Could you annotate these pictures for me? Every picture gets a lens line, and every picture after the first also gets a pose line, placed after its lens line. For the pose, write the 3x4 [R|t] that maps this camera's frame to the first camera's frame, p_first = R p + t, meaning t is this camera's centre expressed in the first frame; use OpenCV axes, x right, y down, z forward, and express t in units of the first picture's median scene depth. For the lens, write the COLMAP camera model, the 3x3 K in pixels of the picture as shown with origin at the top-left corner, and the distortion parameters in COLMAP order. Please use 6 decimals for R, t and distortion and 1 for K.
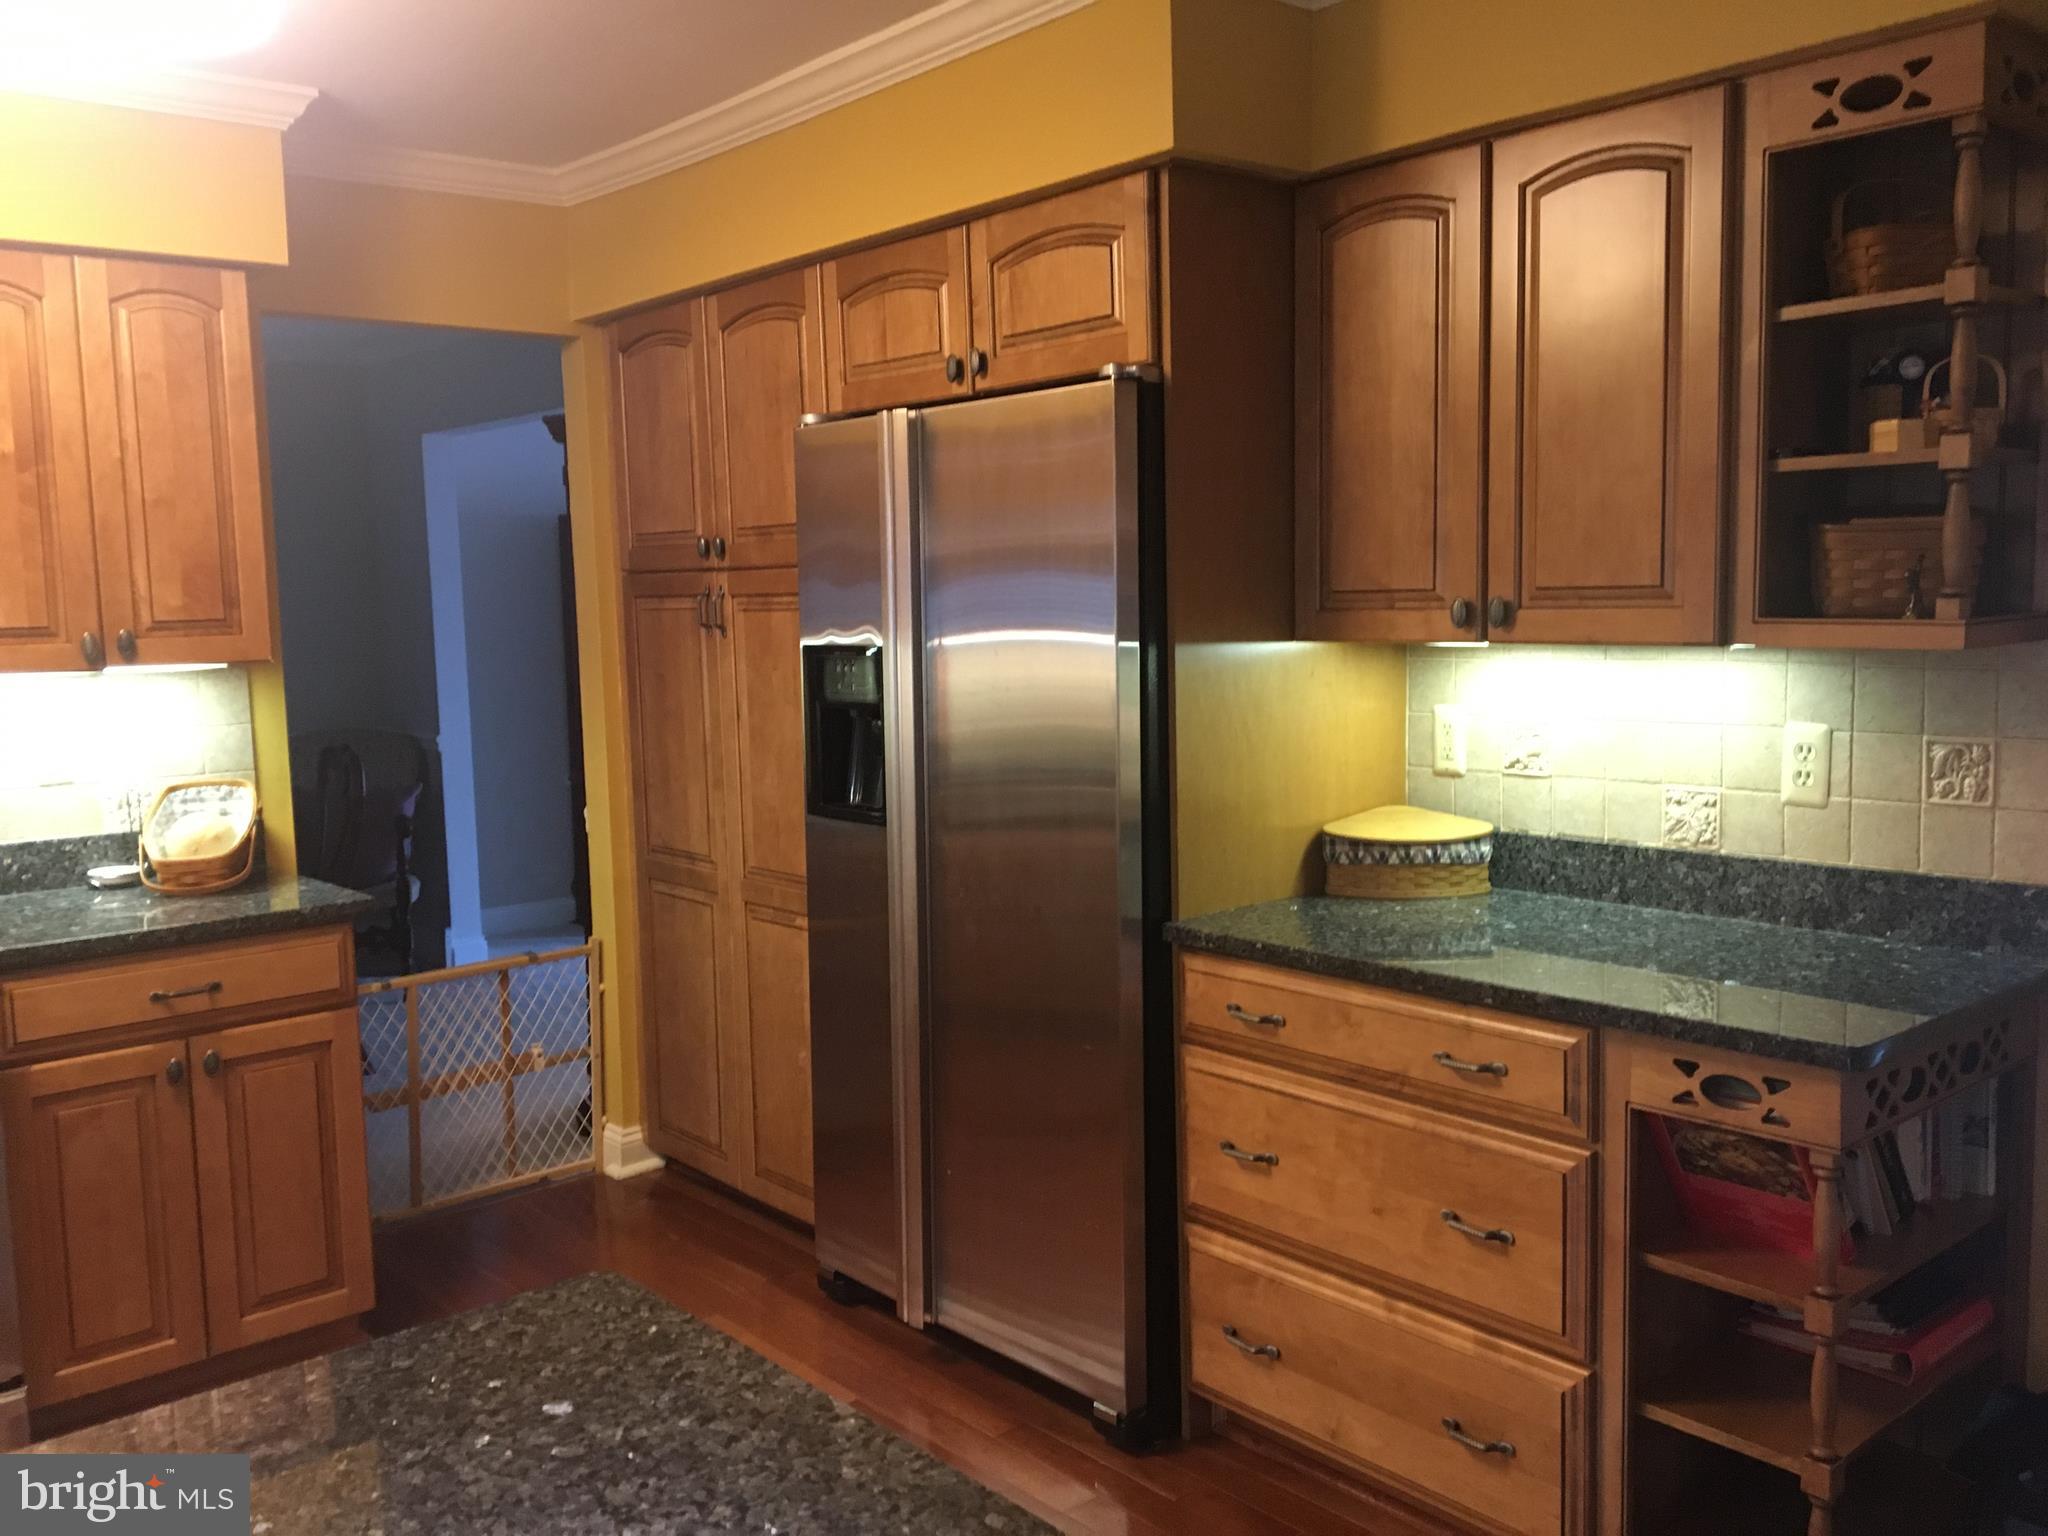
lens RADIAL K [[1670.0, 0, 1024.0], [0, 1670.0, 768.0], [0, 0, 1]] dist [-0.000718, 0.001651]
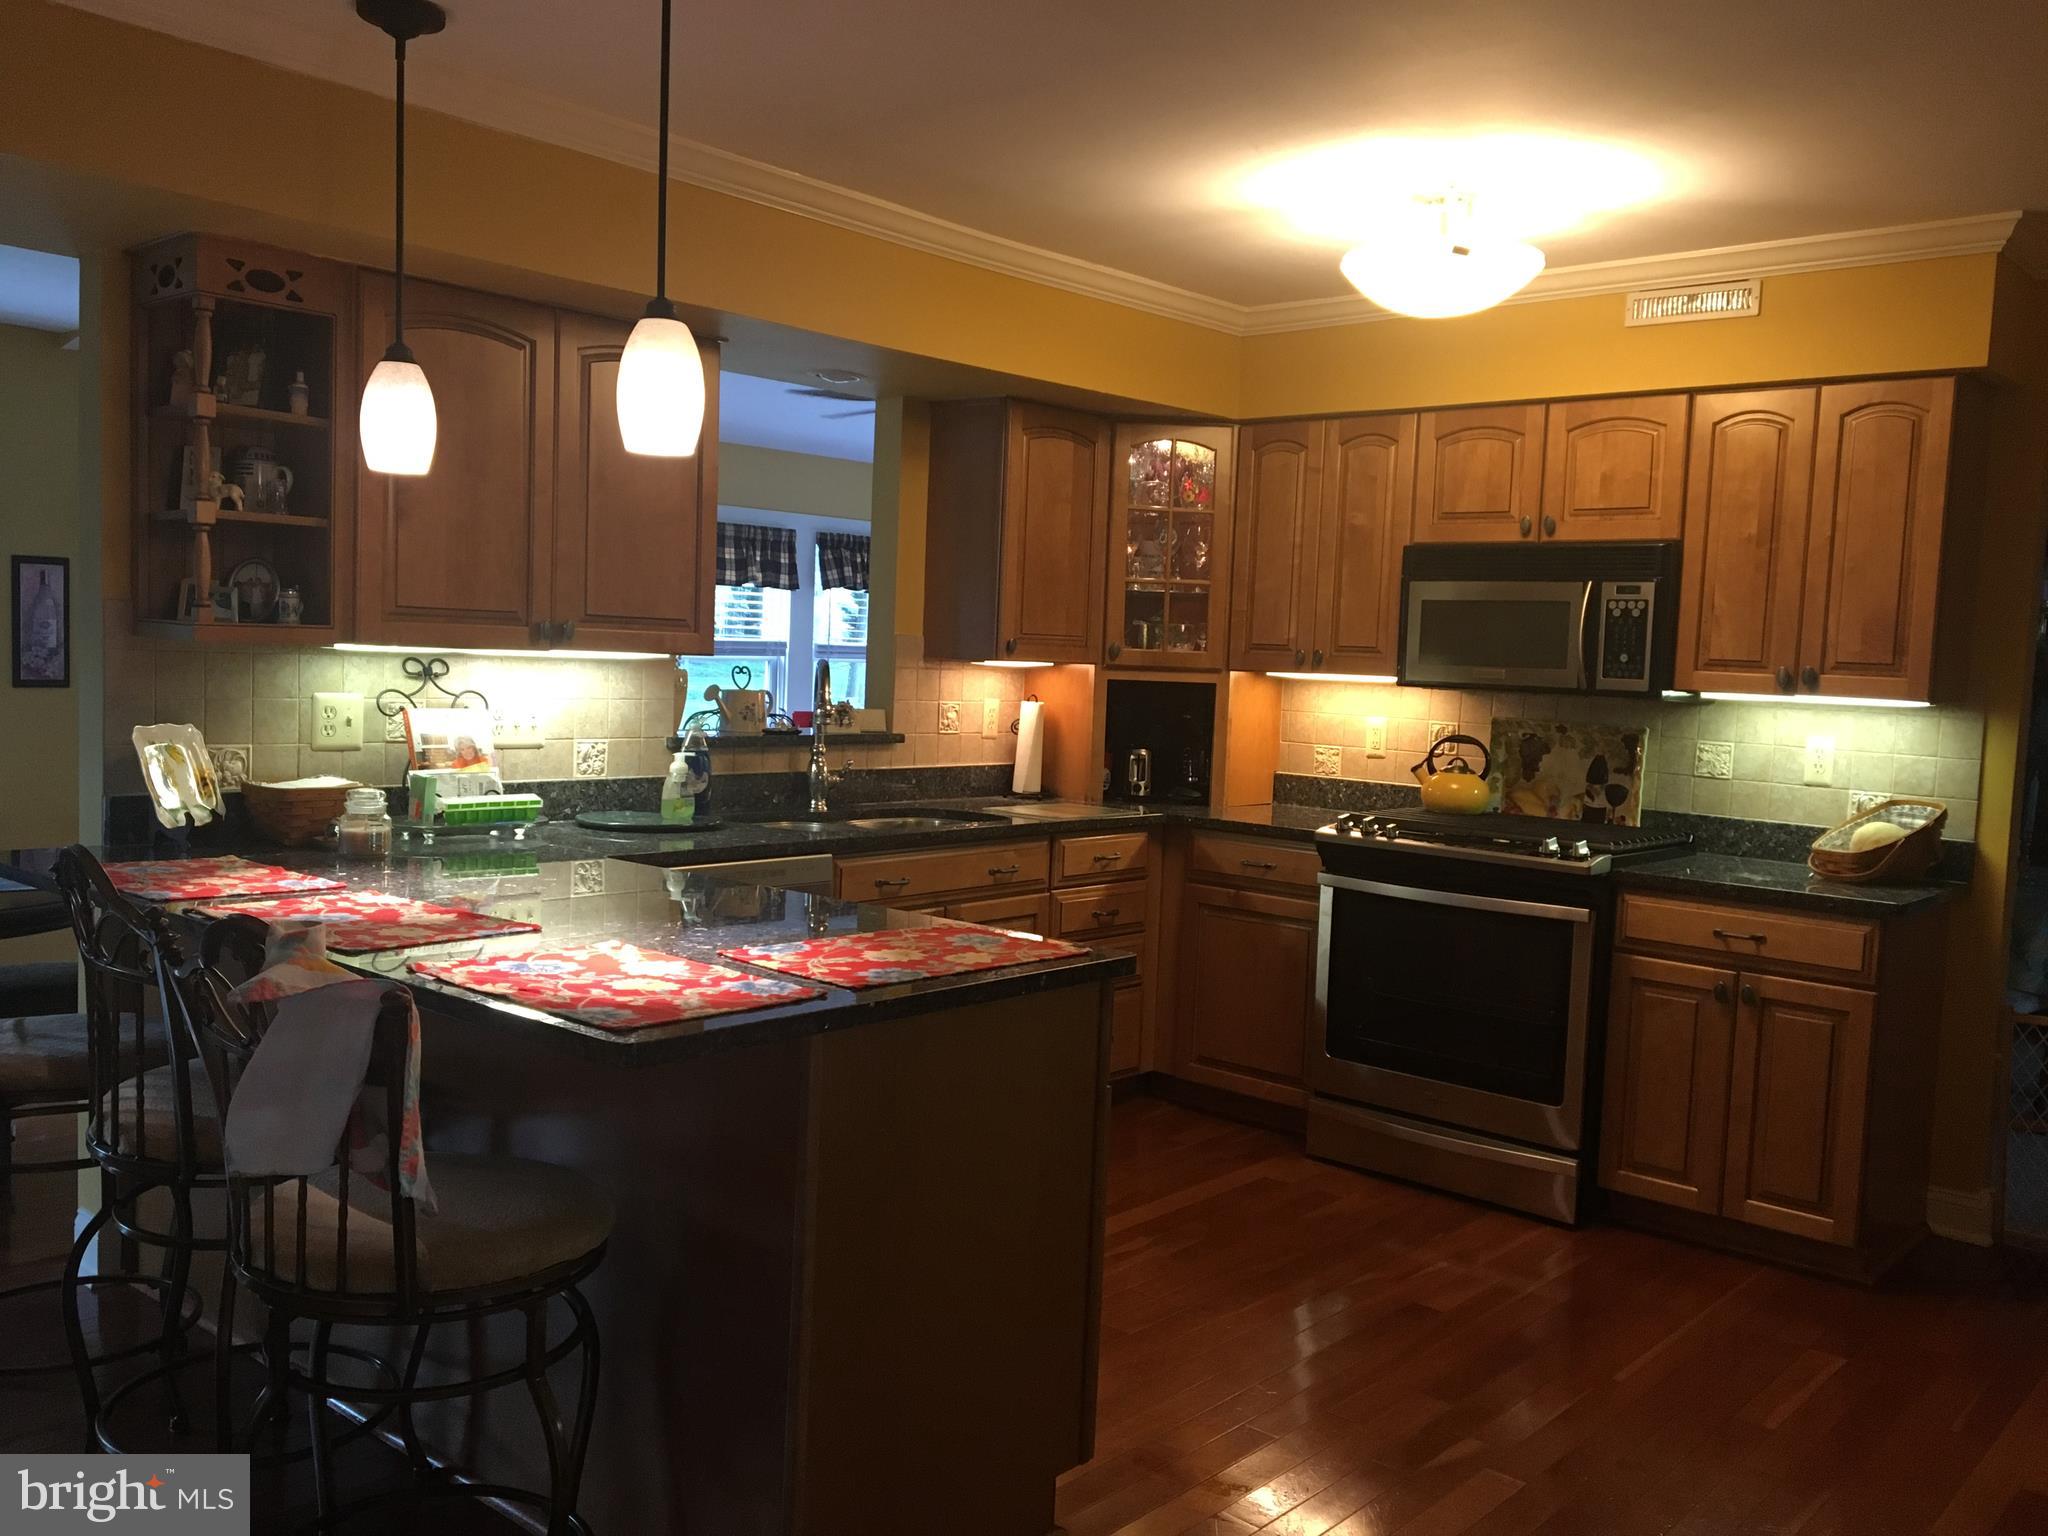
lens RADIAL K [[1670.0, 0, 1024.0], [0, 1670.0, 768.0], [0, 0, 1]] dist [-0.000718, 0.001651]
pose [[0.153344, 0.105761, -0.982497, 0.656515], [-0.148749, 0.985398, 0.082857, -0.021626], [0.976913, 0.133440, 0.166836, 0.191281]]
